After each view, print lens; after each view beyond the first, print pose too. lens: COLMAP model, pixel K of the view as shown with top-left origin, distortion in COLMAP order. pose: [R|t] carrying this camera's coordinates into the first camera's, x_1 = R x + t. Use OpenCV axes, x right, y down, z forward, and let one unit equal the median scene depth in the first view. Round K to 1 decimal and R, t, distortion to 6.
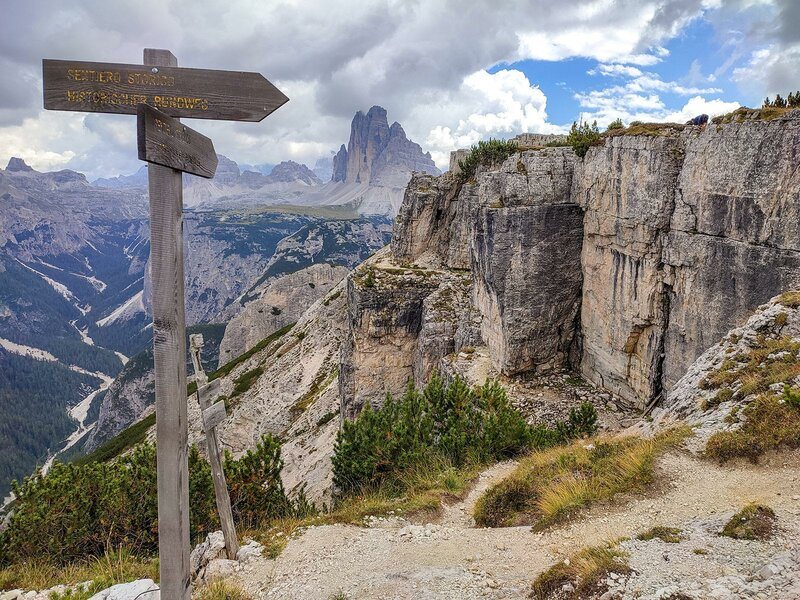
lens RADIAL K [[580.6, 0, 398.8], [0, 580.6, 300.6], [0, 0, 1]] dist [0.012976, -0.001809]
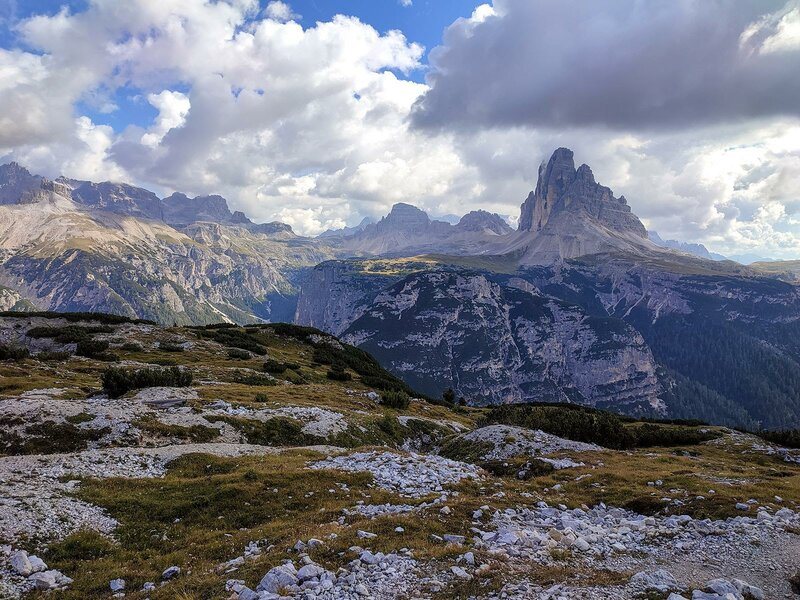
lens RADIAL K [[580.6, 0, 399.4], [0, 580.6, 297.7], [0, 0, 1]] dist [0.012976, -0.001809]
pose [[0.927343, 0.038636, -0.372212, 0.080850], [-0.072191, 0.994442, -0.076633, -0.015582], [0.367182, 0.097936, 0.924979, 0.097490]]
